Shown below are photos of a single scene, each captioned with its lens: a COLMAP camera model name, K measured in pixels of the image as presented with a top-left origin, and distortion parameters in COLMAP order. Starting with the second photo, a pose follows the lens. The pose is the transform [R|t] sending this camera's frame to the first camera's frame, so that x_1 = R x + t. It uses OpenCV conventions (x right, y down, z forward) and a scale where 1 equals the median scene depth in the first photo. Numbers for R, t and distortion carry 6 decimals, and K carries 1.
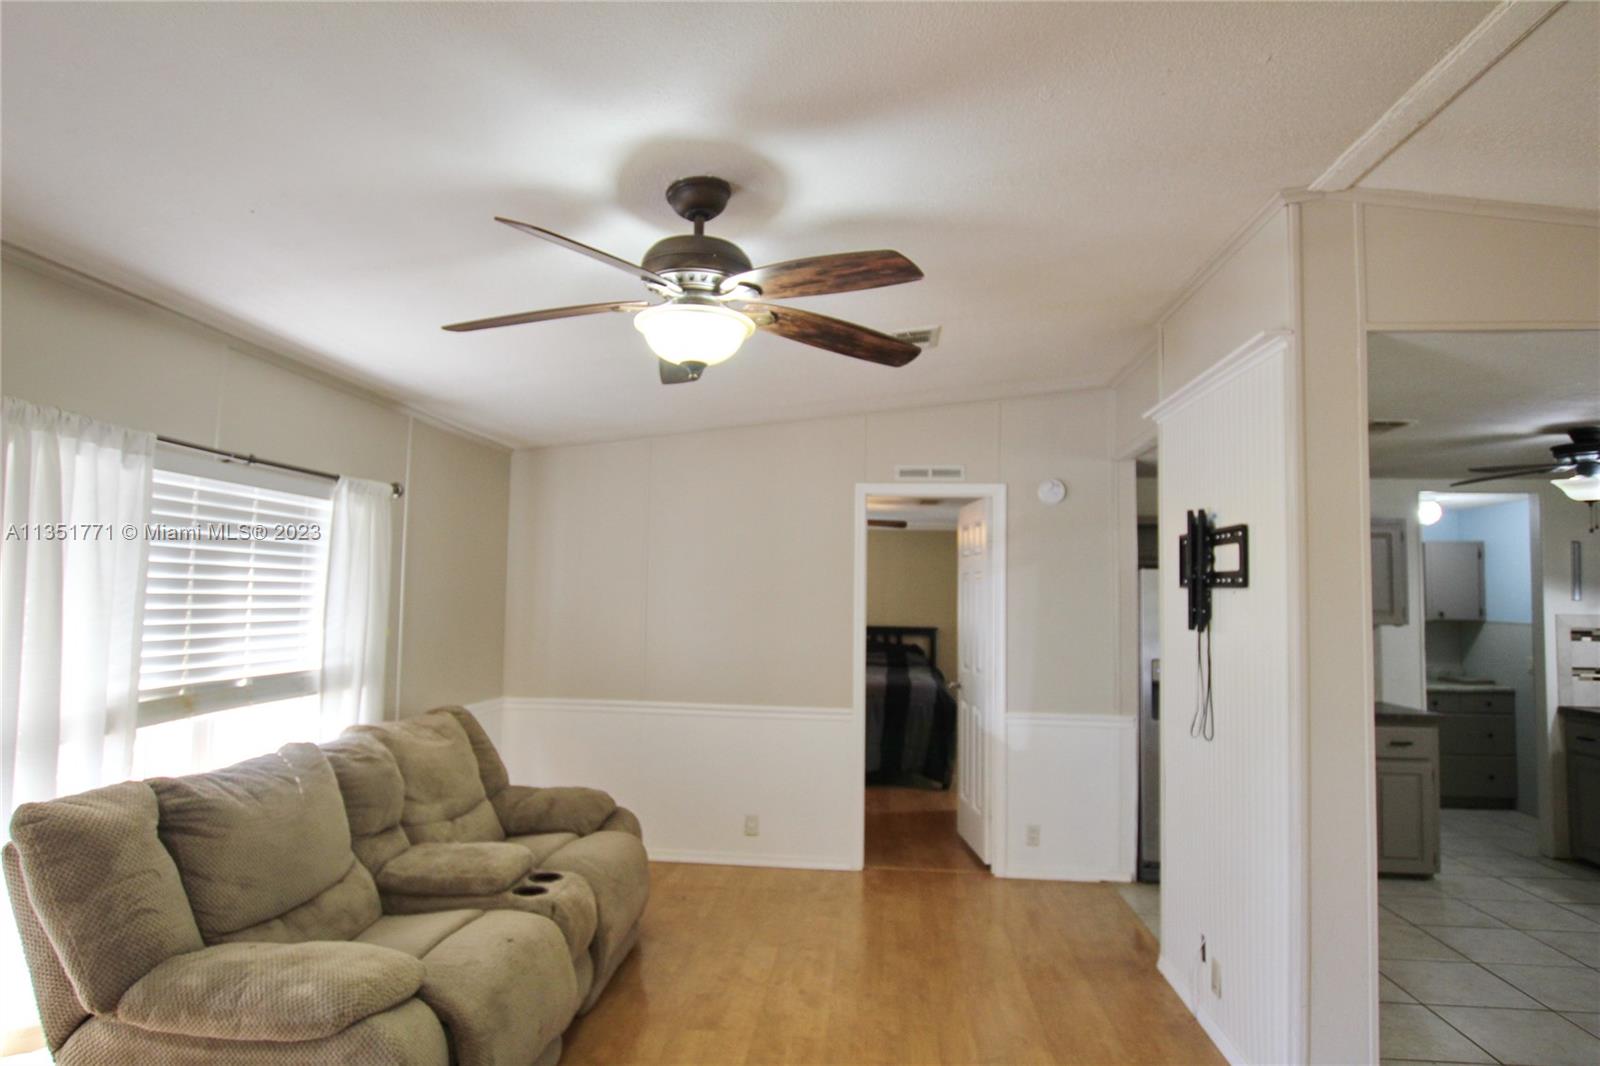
lens RADIAL K [[931.5, 0, 792.9], [0, 931.5, 535.7], [0, 0, 1]] dist [-0.027527, 0.012256]
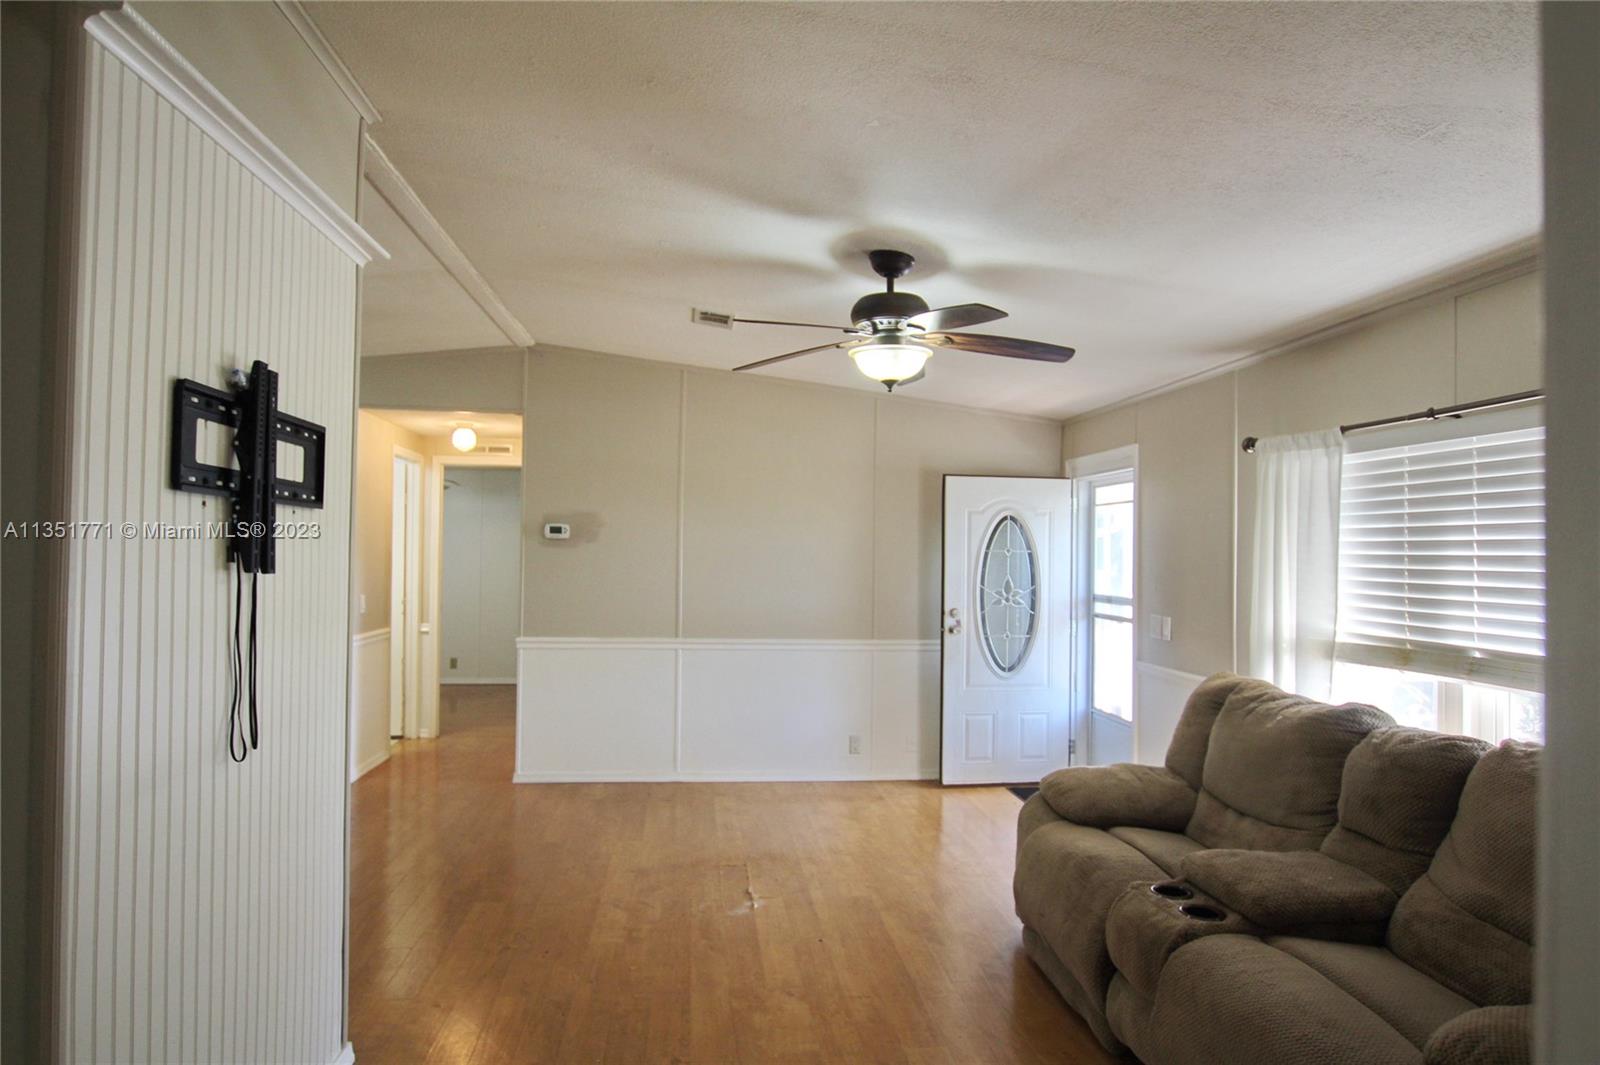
lens RADIAL K [[943.2, 0, 790.2], [0, 943.2, 535.4], [0, 0, 1]] dist [-0.014296, 0.001251]
pose [[-0.982367, -0.034215, -0.183808, 0.228753], [-0.019348, 0.996438, -0.082079, 0.131428], [0.185962, -0.077075, -0.979529, 1.774725]]
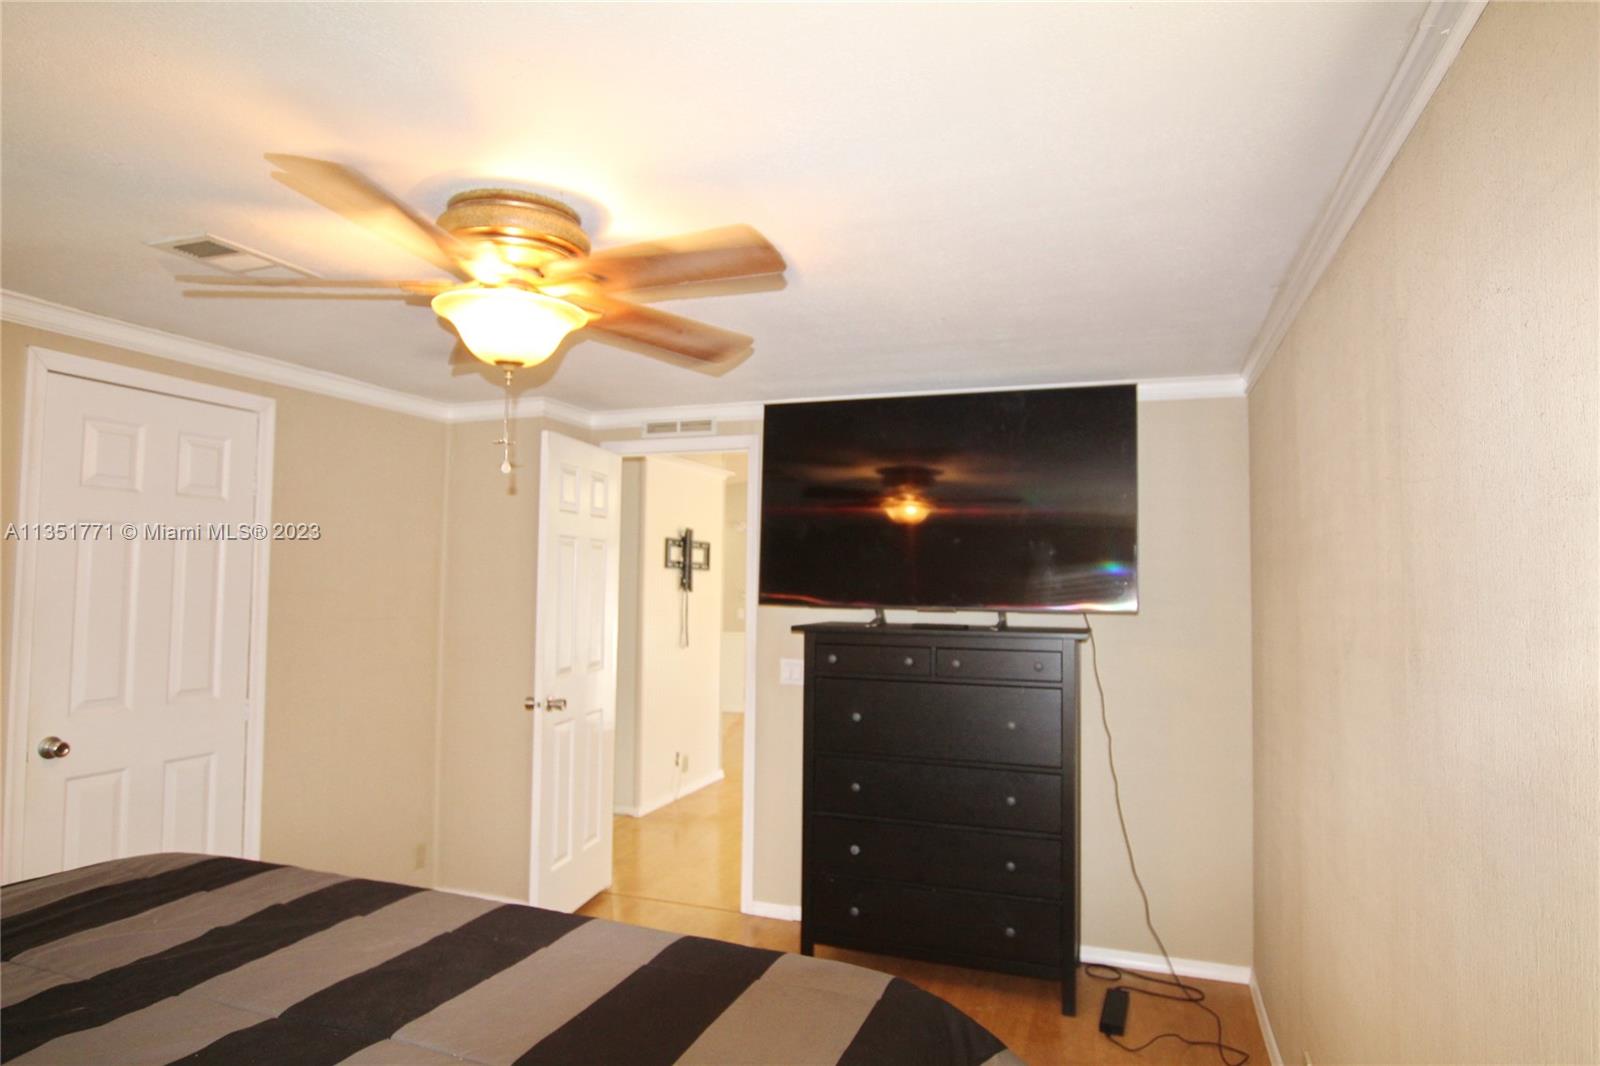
lens RADIAL K [[943.2, 0, 790.2], [0, 943.2, 535.9], [0, 0, 1]] dist [-0.014296, 0.001251]
pose [[-0.965183, -0.016248, 0.261070, -0.297929], [-0.044593, 0.993679, -0.103020, 0.192970], [-0.257746, -0.111075, -0.959807, 3.044491]]
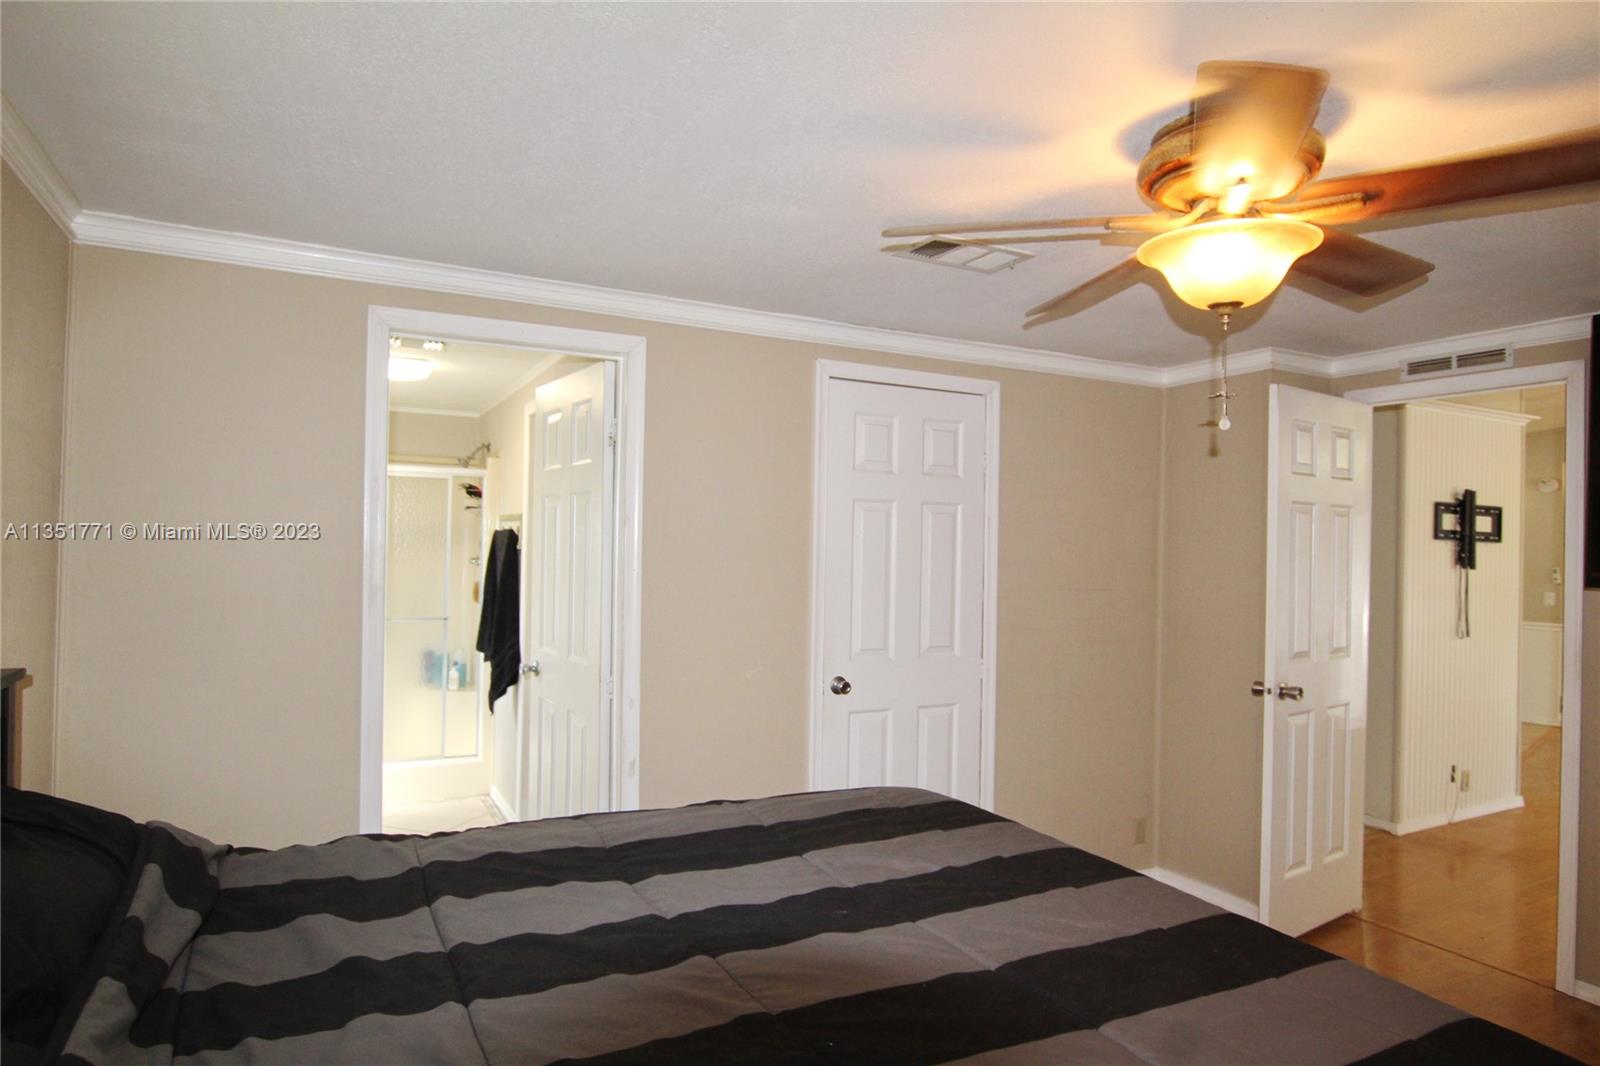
lens RADIAL K [[931.5, 0, 792.9], [0, 931.5, 535.7], [0, 0, 1]] dist [-0.027527, 0.012256]
pose [[-0.539528, -0.021648, 0.841689, -0.264982], [-0.080252, 0.996440, -0.025814, 0.190593], [-0.838134, -0.081475, -0.539345, 2.979191]]
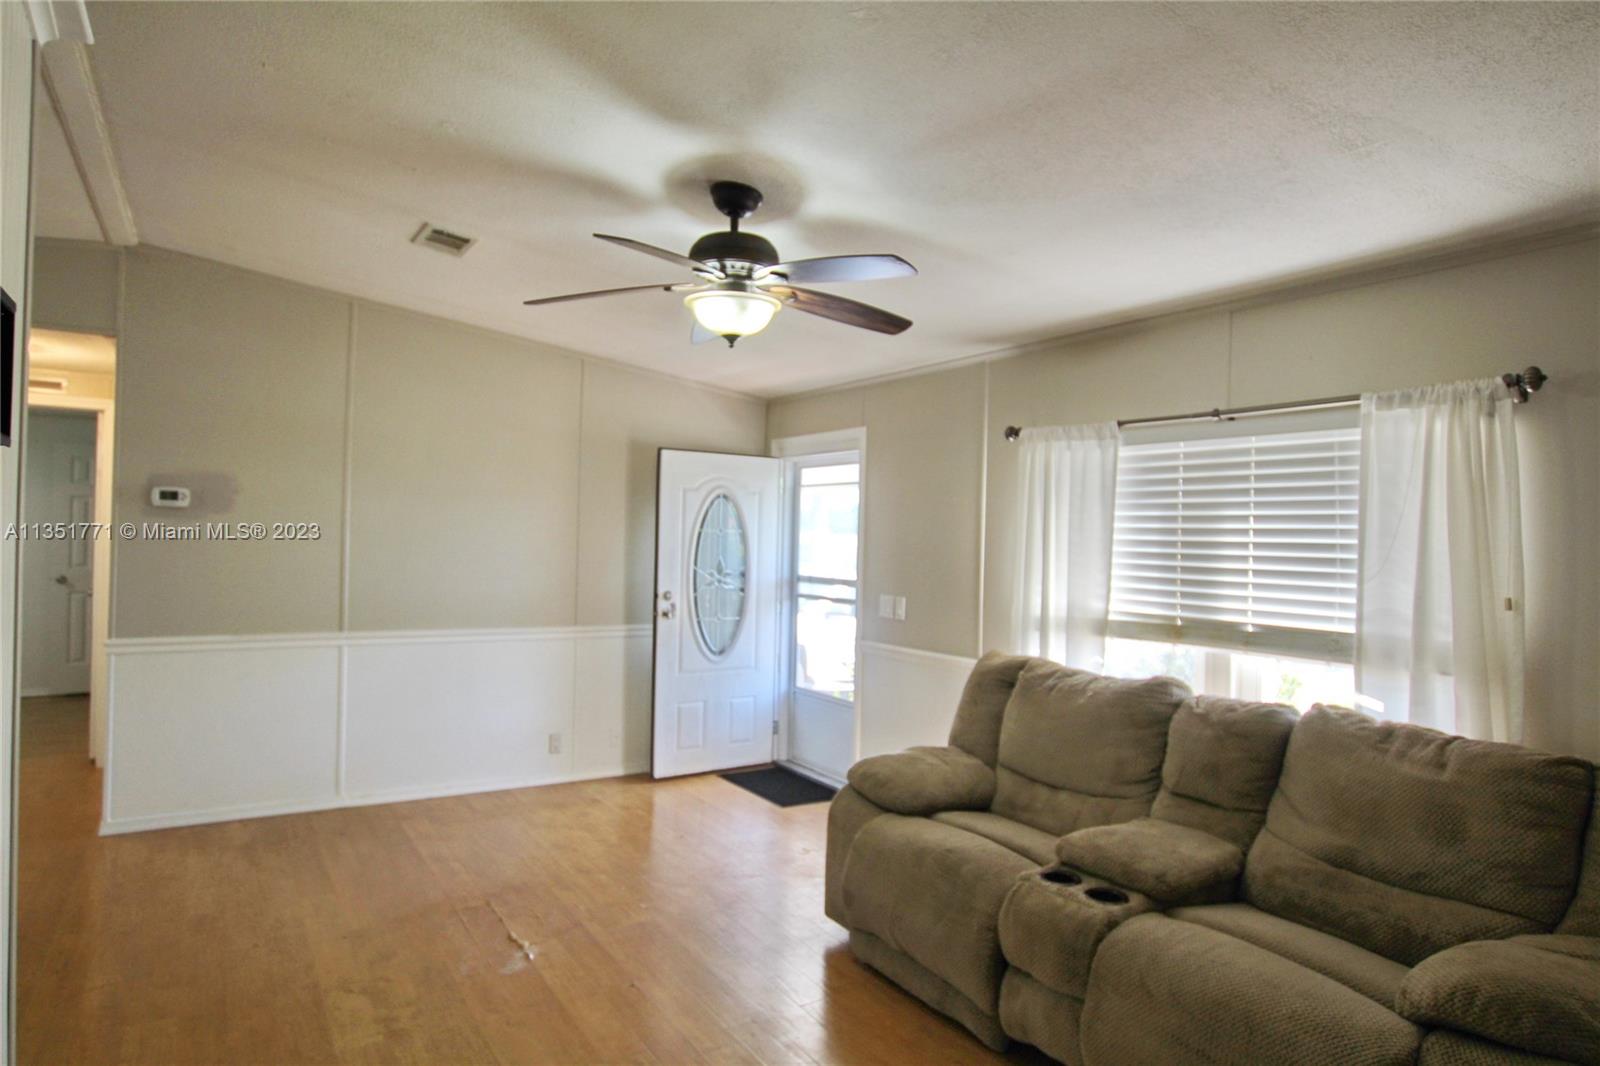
lens RADIAL K [[931.5, 0, 792.9], [0, 931.5, 535.7], [0, 0, 1]] dist [-0.027527, 0.012256]
pose [[-0.797515, -0.038942, -0.602041, 0.426730], [-0.001367, 0.998029, -0.062745, 0.121642], [0.603298, -0.049217, -0.795996, 1.515559]]
